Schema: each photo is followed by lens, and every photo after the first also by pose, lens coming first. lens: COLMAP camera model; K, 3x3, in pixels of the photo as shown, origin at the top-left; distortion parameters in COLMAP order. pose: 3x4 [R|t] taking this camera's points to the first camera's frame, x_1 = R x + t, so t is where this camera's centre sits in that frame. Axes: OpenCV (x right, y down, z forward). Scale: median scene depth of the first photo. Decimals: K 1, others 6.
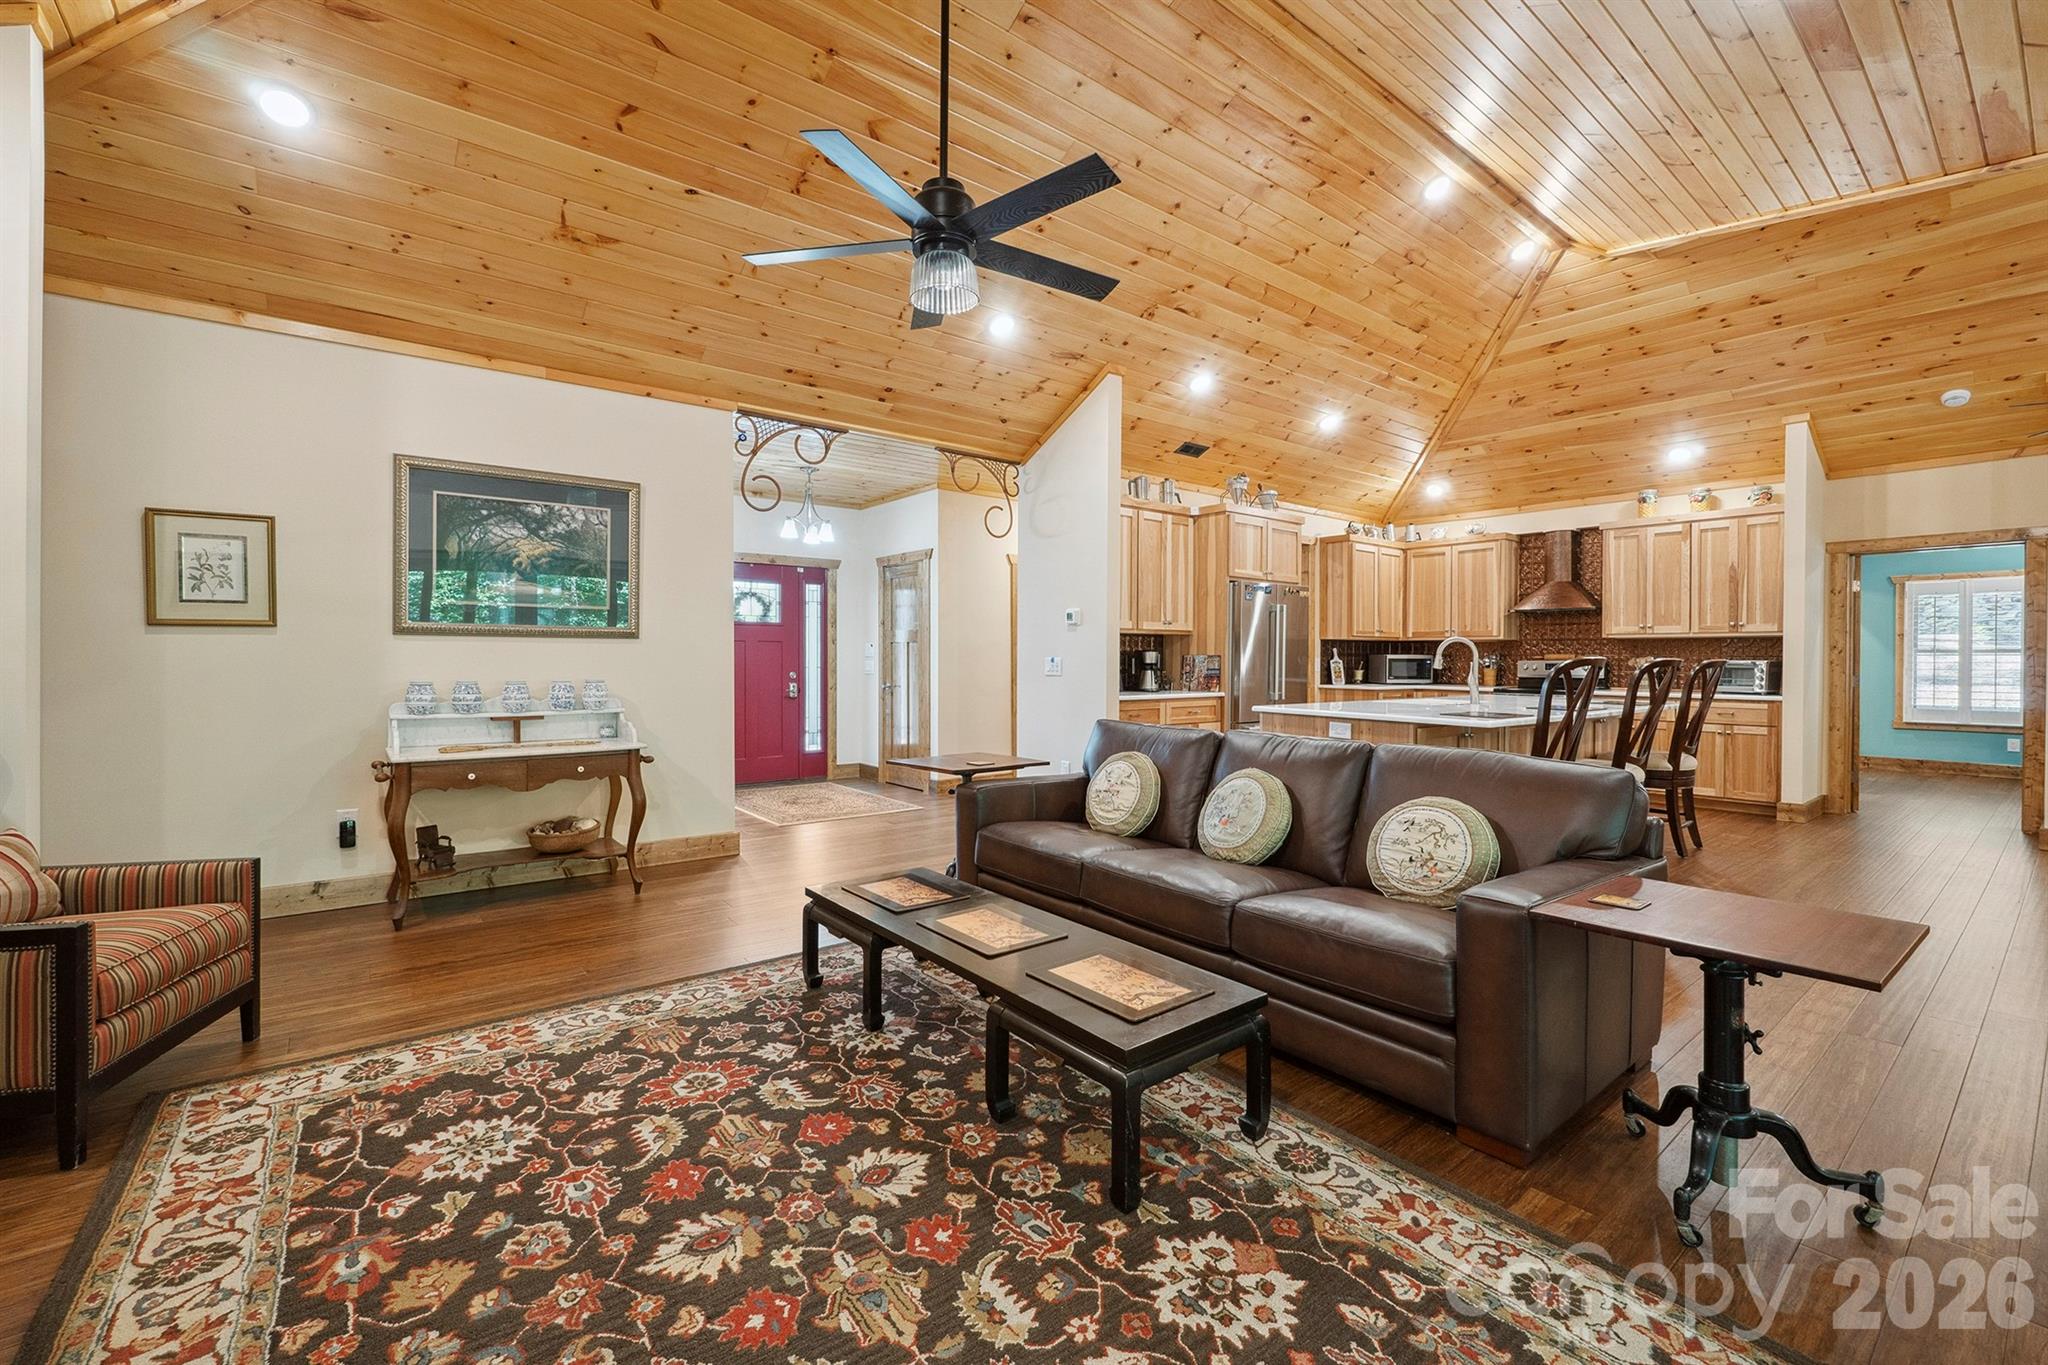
lens RADIAL K [[866.0, 0, 1027.4], [0, 866.0, 664.8], [0, 0, 1]] dist [-0.005975, -0.000324]
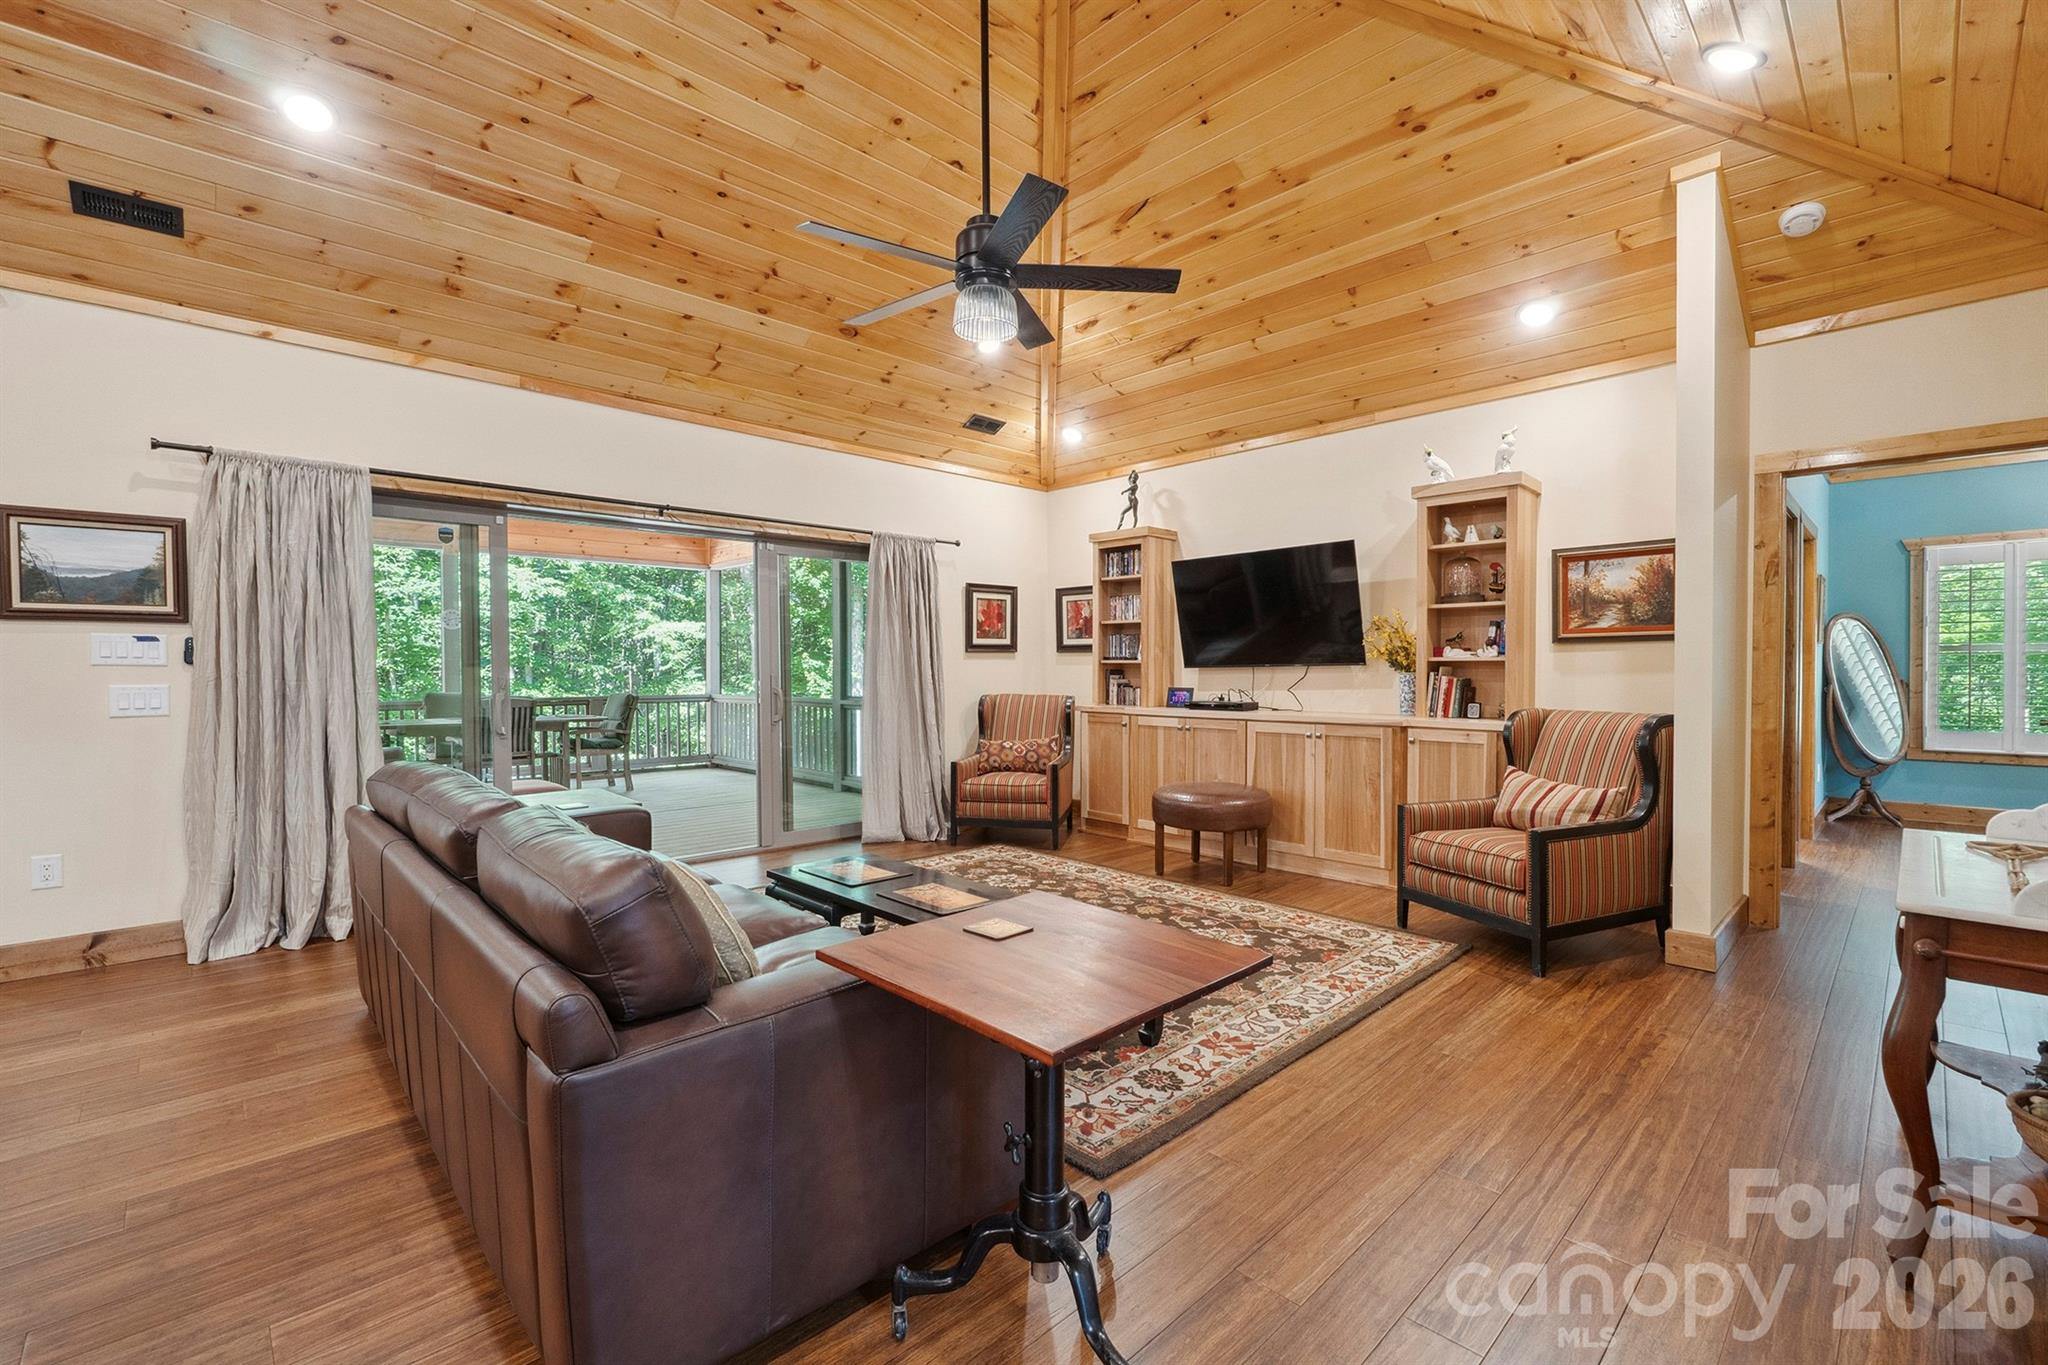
lens RADIAL K [[866.0, 0, 1040.5], [0, 866.0, 686.2], [0, 0, 1]] dist [-0.005975, -0.000324]
pose [[-0.993470, -0.001048, -0.114085, -0.040490], [-0.004444, 0.999555, 0.029512, -0.017284], [0.114003, 0.029826, -0.993033, 2.020523]]
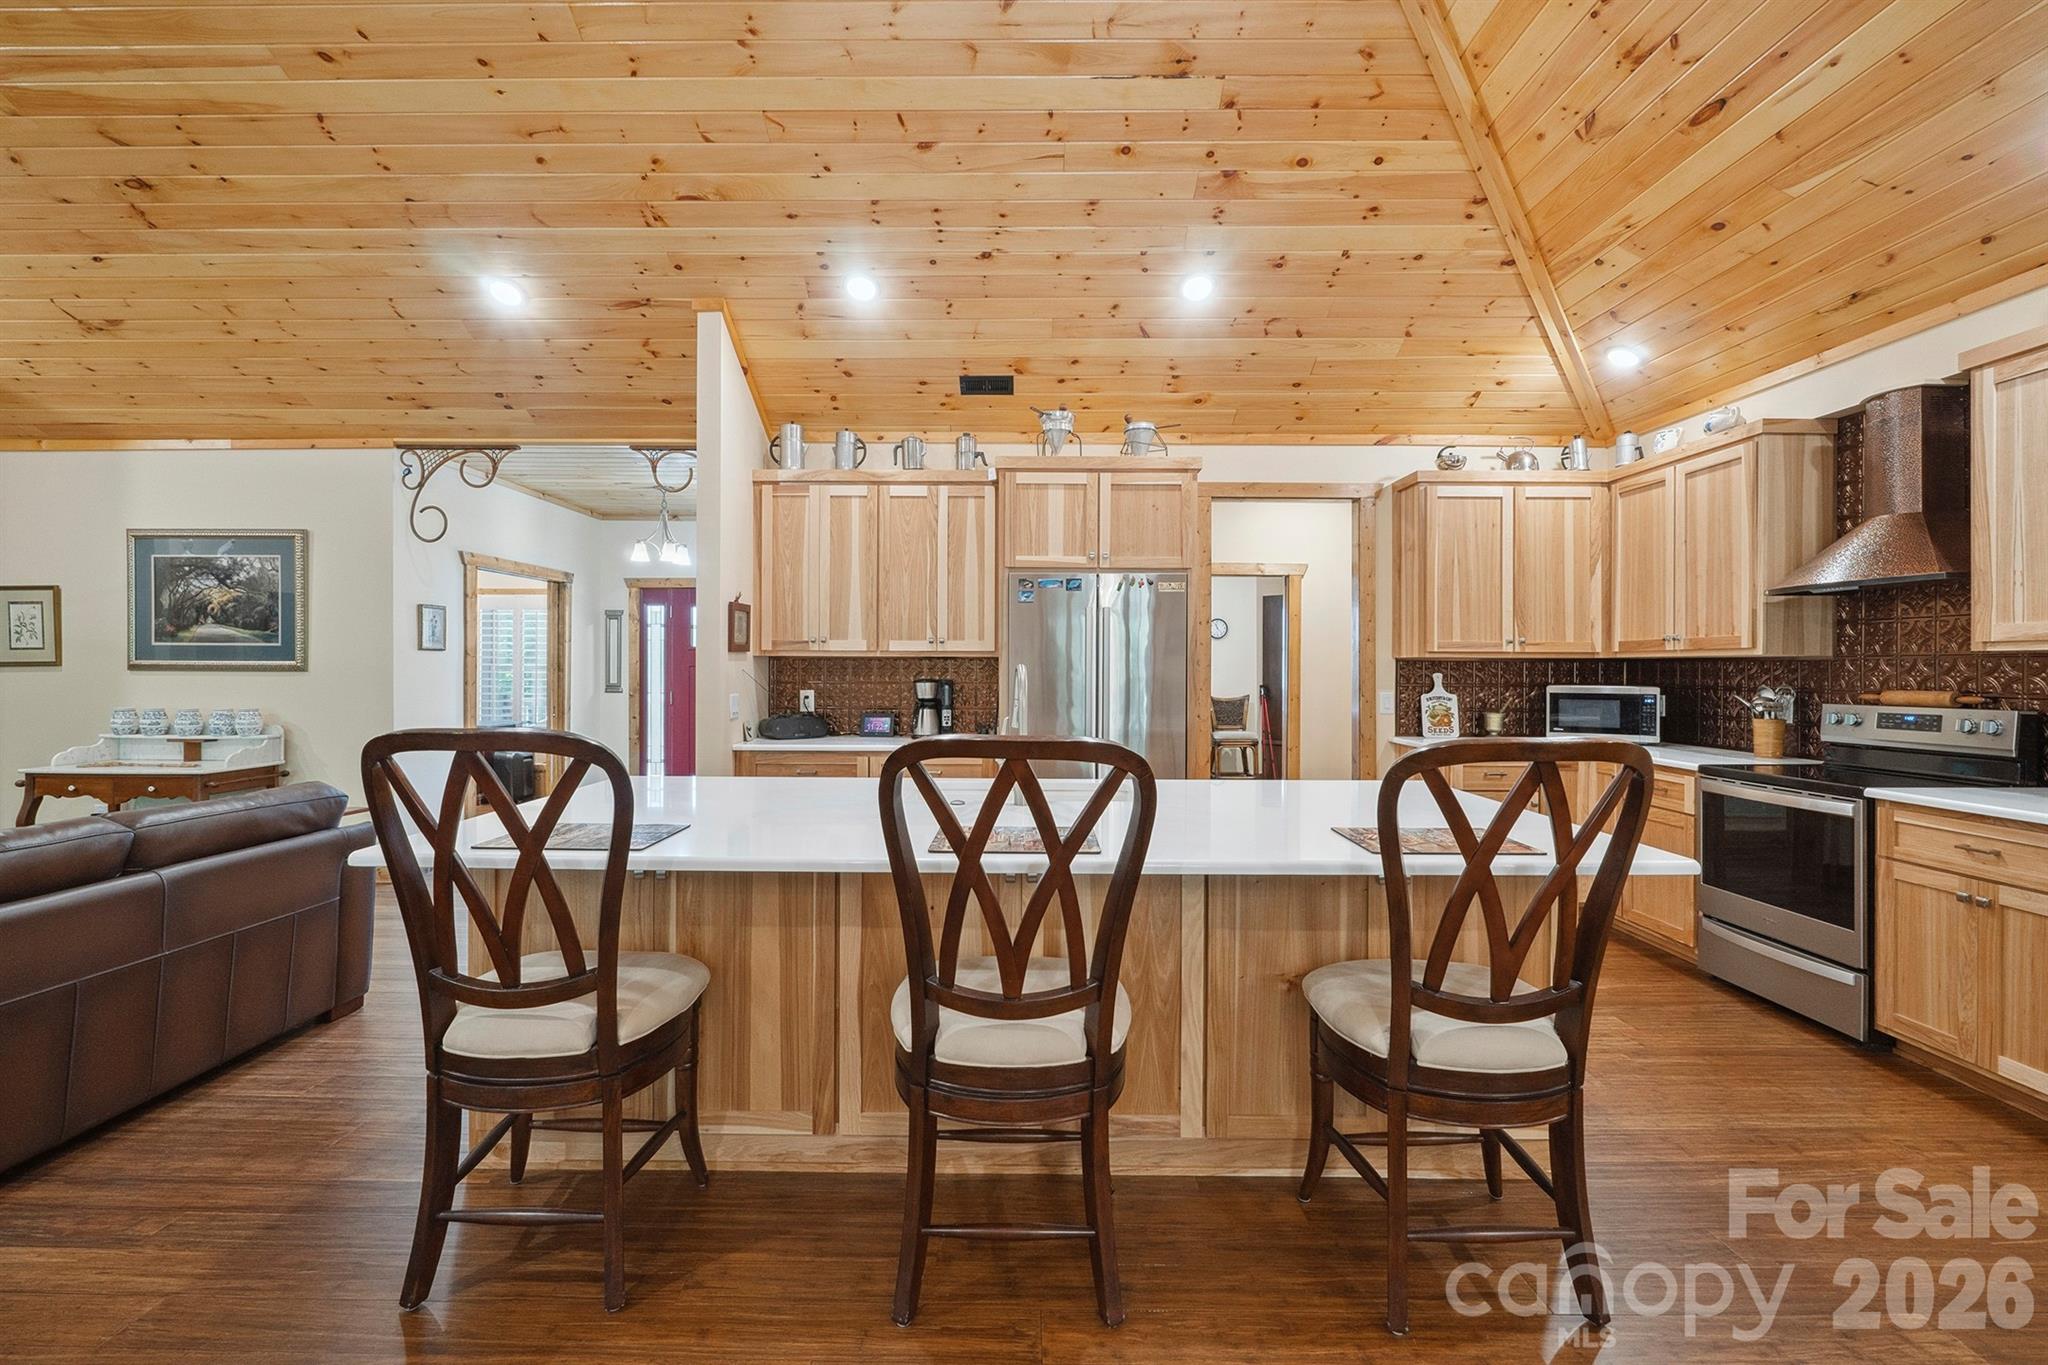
lens RADIAL K [[866.0, 0, 1020.6], [0, 866.0, 665.5], [0, 0, 1]] dist [-0.005975, -0.000324]
pose [[0.779081, -0.002817, -0.626917, 1.539938], [-0.005562, 0.999919, -0.011405, -0.050231], [0.626898, 0.012373, 0.779003, 1.183487]]
